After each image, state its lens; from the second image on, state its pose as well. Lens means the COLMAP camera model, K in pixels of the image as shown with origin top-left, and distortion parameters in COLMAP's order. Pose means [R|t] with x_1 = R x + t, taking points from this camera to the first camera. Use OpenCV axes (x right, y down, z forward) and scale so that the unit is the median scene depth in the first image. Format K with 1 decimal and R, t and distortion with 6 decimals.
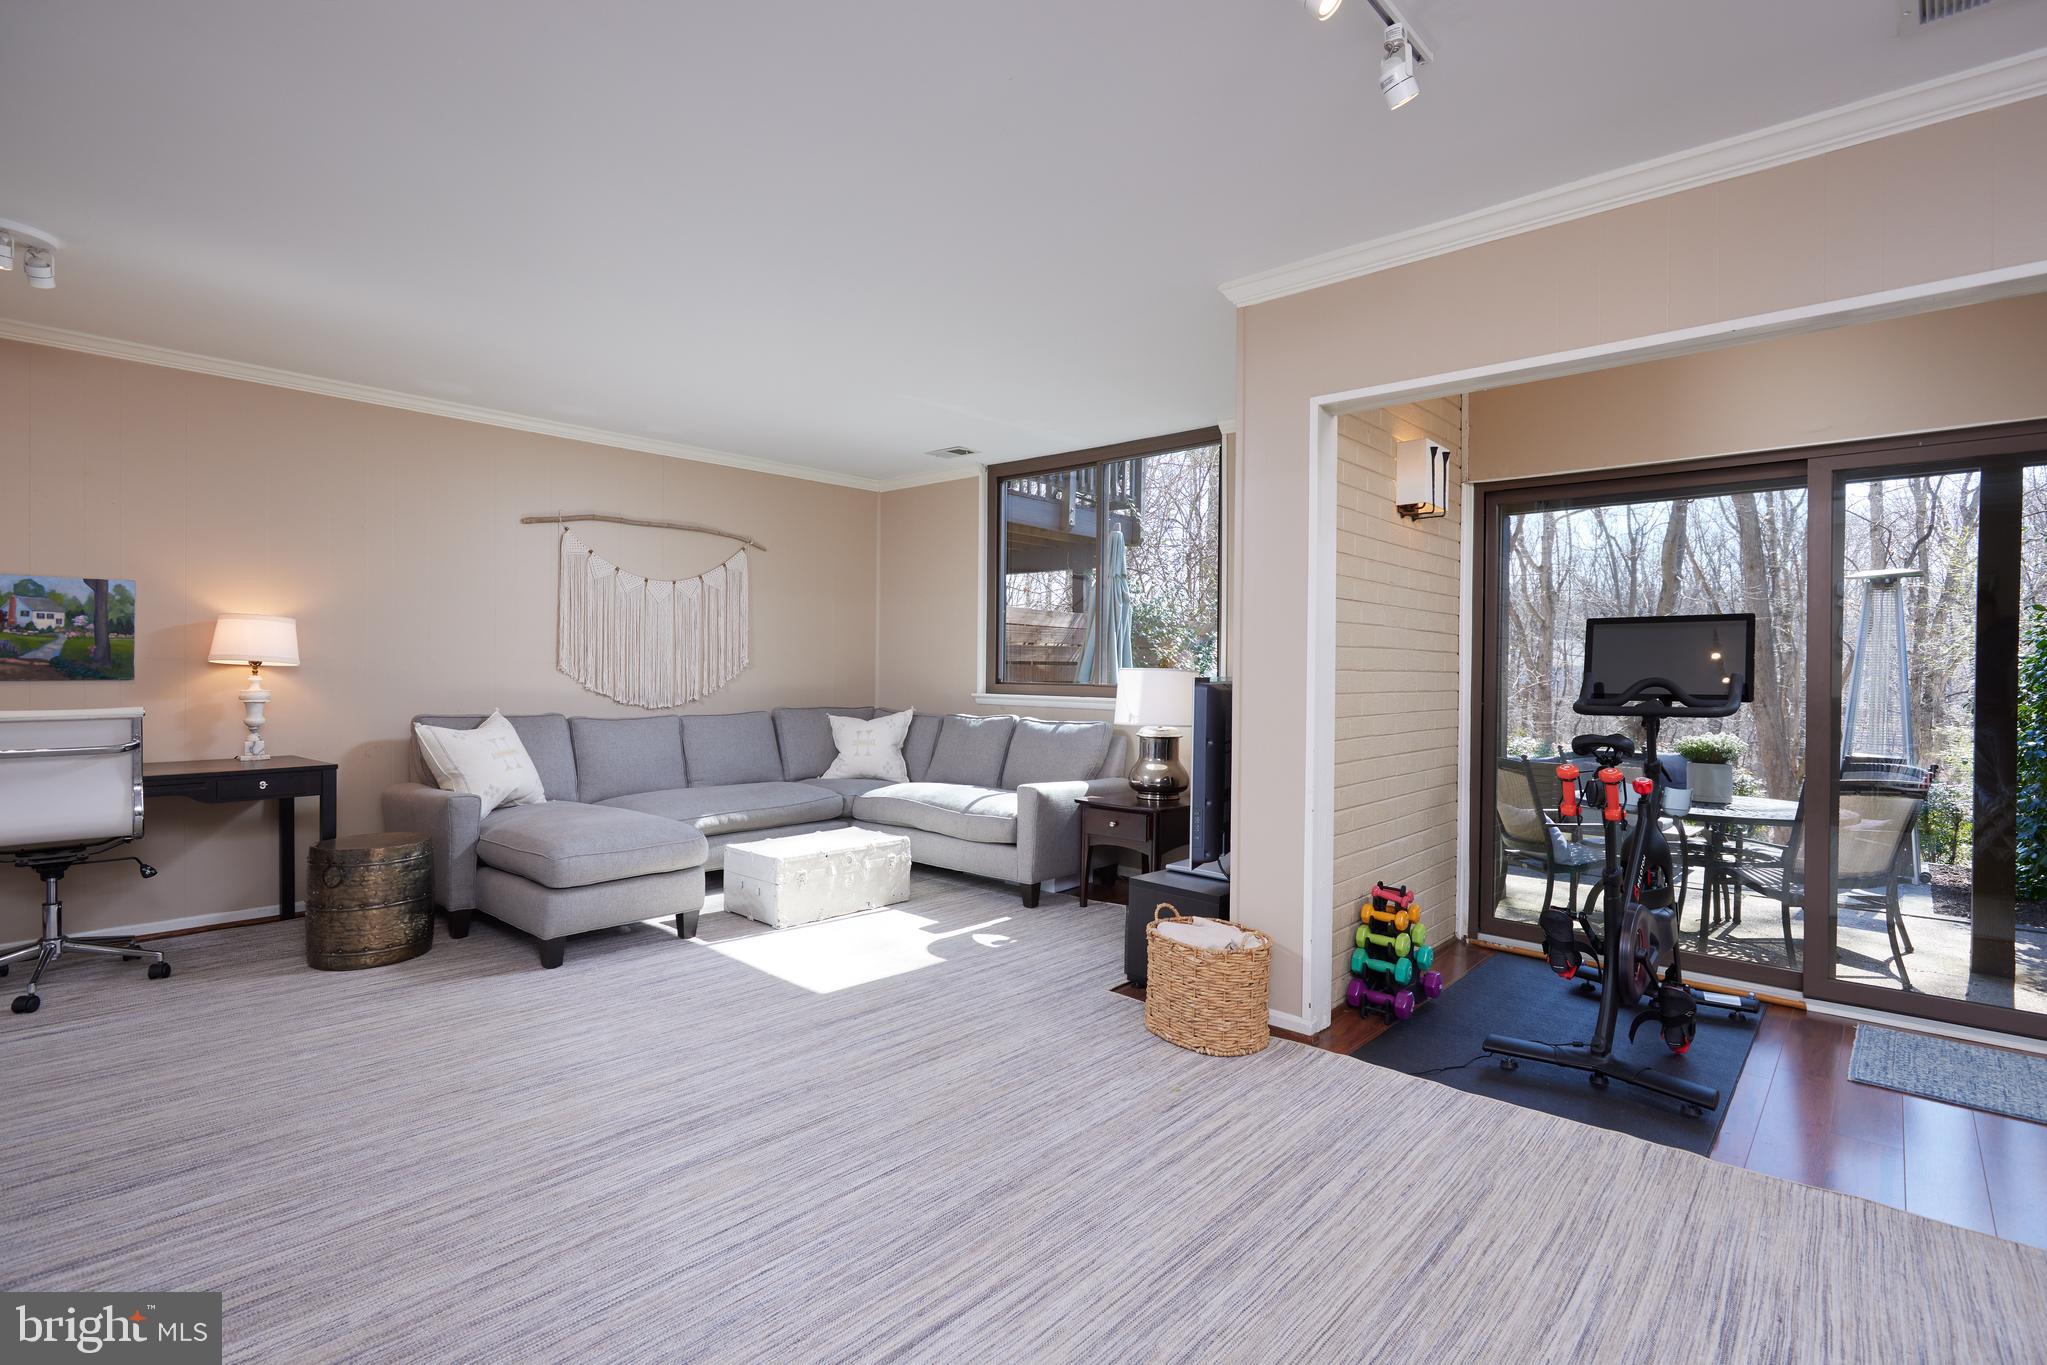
lens RADIAL K [[973.8, 0, 1038.0], [0, 973.8, 672.6], [0, 0, 1]] dist [-0.001976, 0.002004]
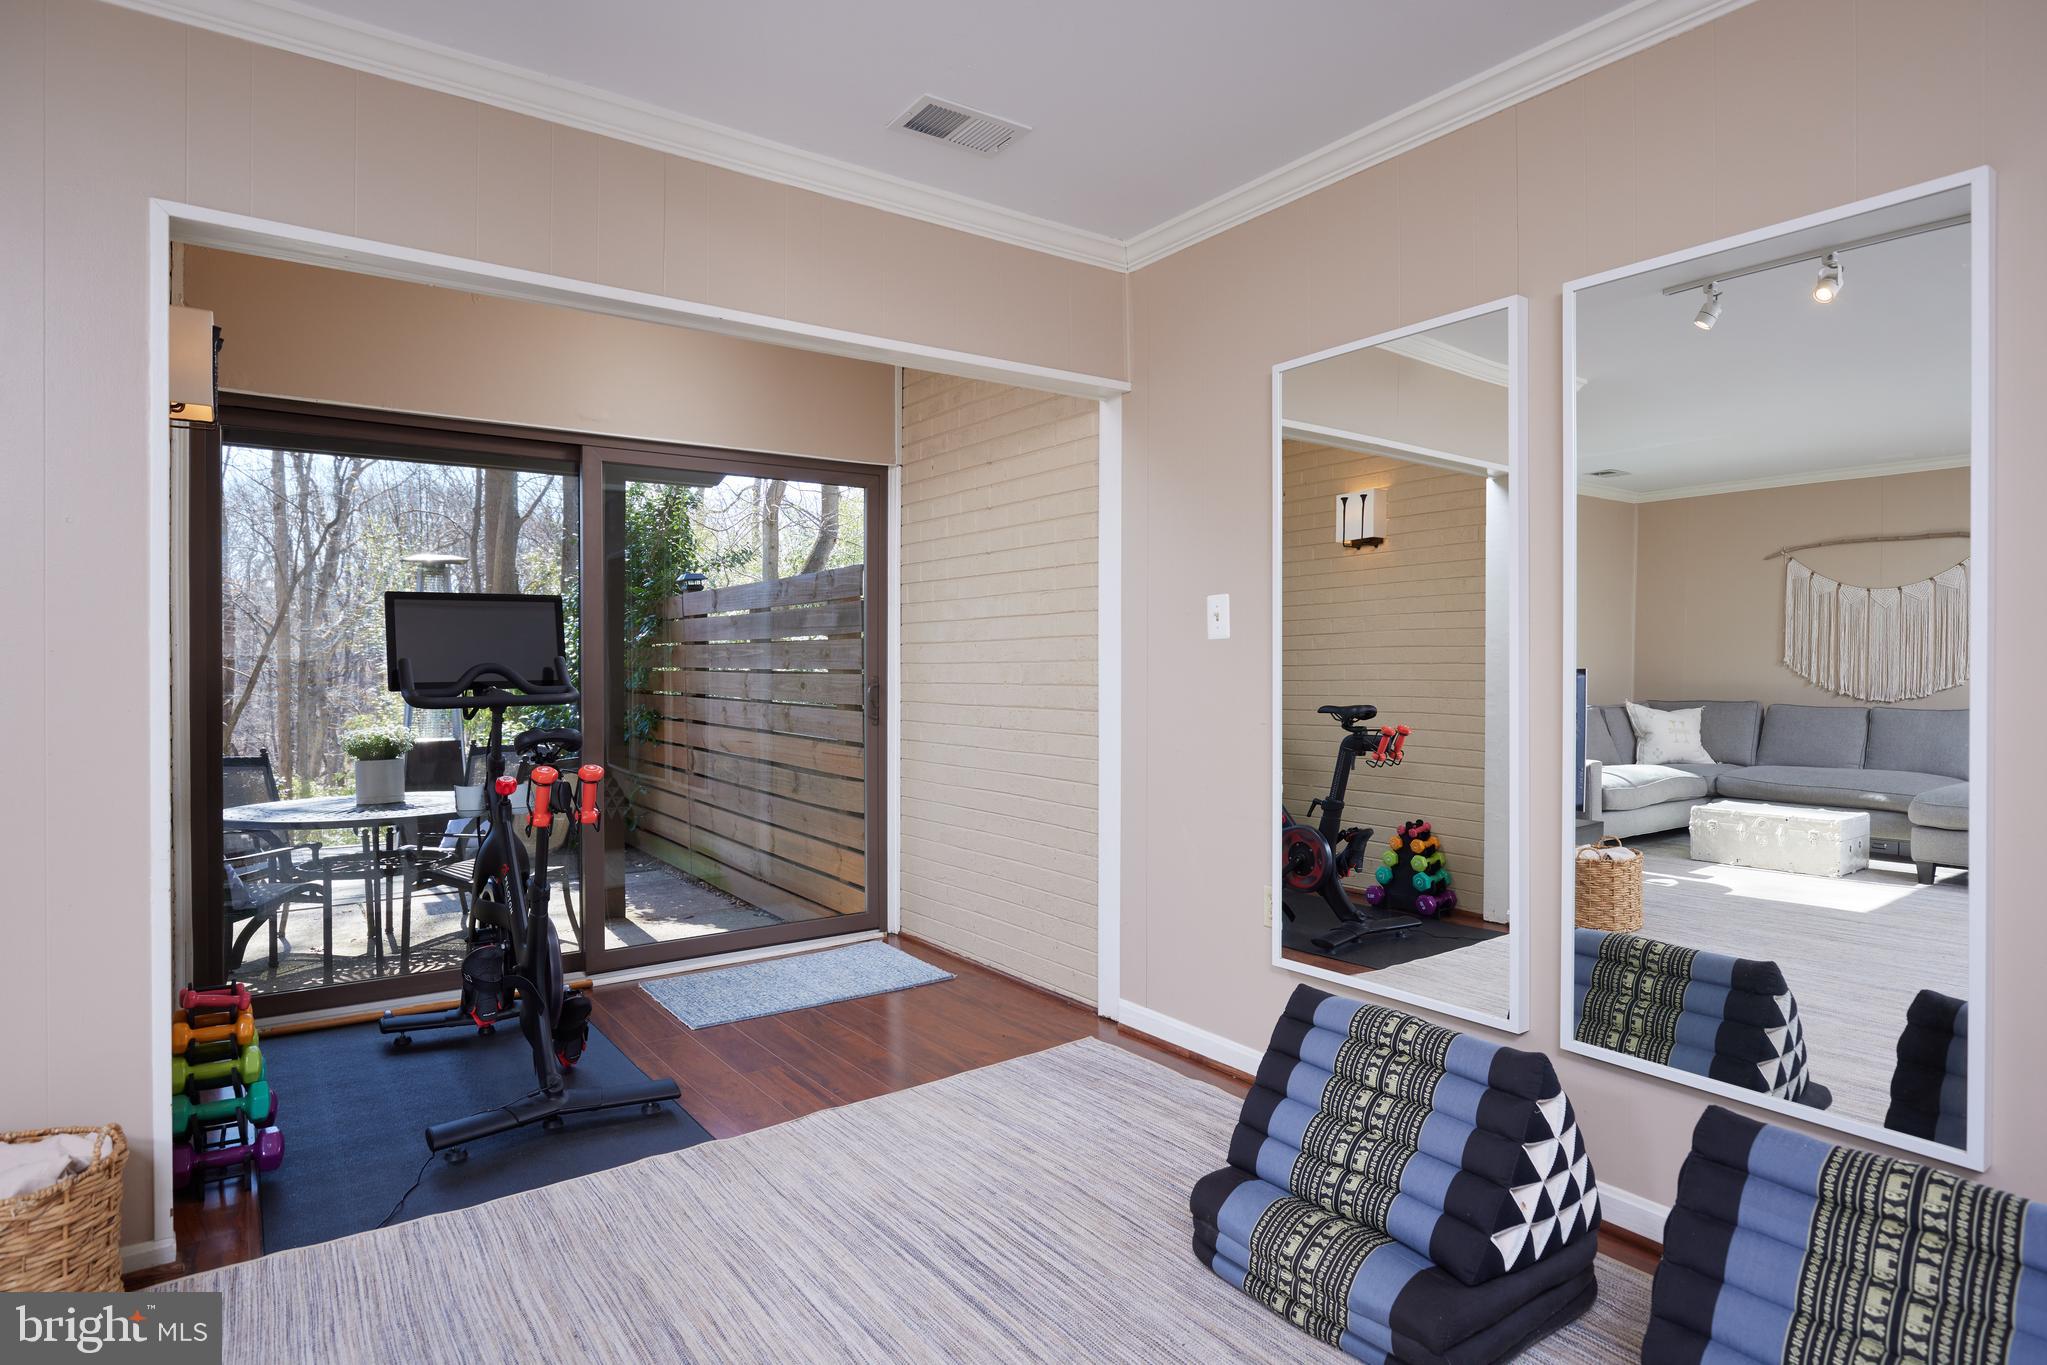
lens RADIAL K [[1100.5, 0, 1033.3], [0, 1100.5, 676.5], [0, 0, 1]] dist [-0.021958, 0.004800]
pose [[0.213888, -0.023128, 0.976584, -0.207775], [0.006876, 0.999731, 0.022171, -0.001649], [-0.976834, 0.001973, 0.213989, 0.271901]]
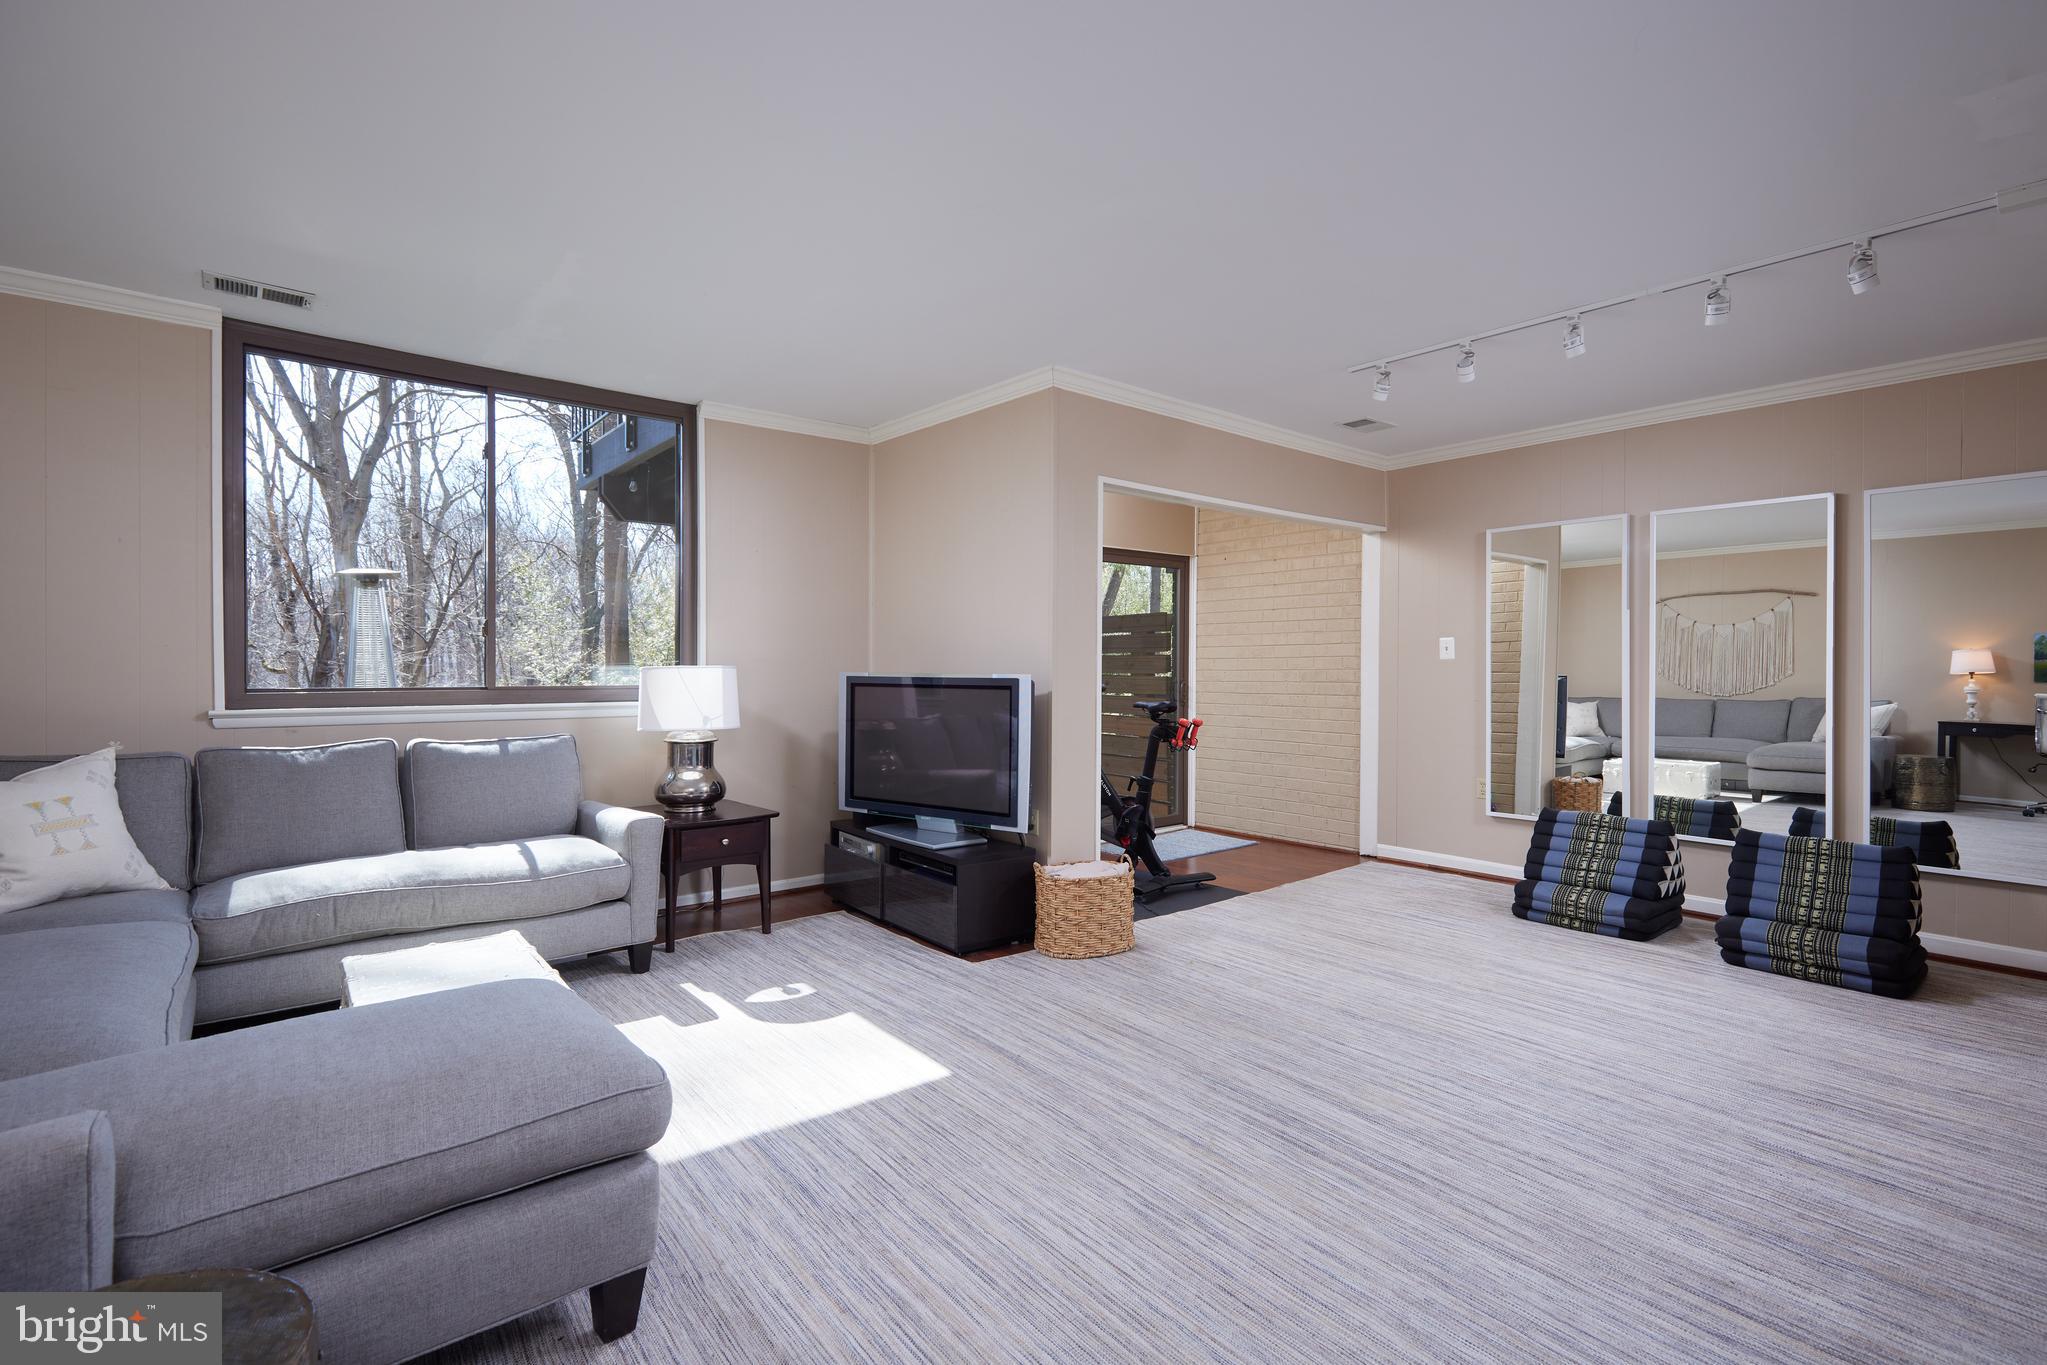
lens RADIAL K [[932.5, 0, 1034.5], [0, 932.5, 677.1], [0, 0, 1]] dist [0.001857, -0.000902]
pose [[0.151888, -0.020969, 0.988175, -0.888527], [0.002775, 0.999780, 0.020789, -0.014686], [-0.988394, -0.000416, 0.151913, 0.729576]]
